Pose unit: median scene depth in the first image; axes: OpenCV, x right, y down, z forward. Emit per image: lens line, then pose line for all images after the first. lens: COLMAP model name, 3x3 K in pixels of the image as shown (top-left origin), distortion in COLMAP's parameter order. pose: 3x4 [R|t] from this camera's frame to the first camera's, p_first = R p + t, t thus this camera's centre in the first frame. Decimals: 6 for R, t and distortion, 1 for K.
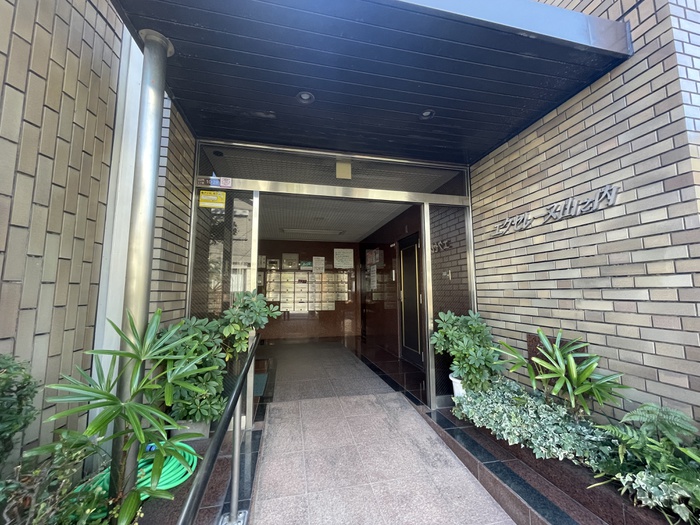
lens RADIAL K [[281.3, 0, 349.1], [0, 281.3, 262.4], [0, 0, 1]] dist [-0.001587, -0.000019]
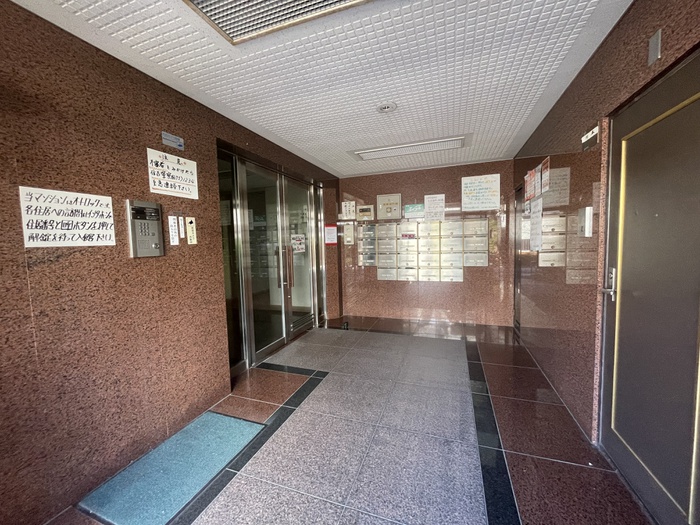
lens RADIAL K [[281.3, 0, 351.9], [0, 281.3, 260.2], [0, 0, 1]] dist [-0.001587, -0.000019]
pose [[0.846682, 0.011239, -0.531981, 0.068046], [0.084125, 0.984376, 0.154686, 0.010834], [0.525408, -0.175723, 0.832507, 0.384627]]
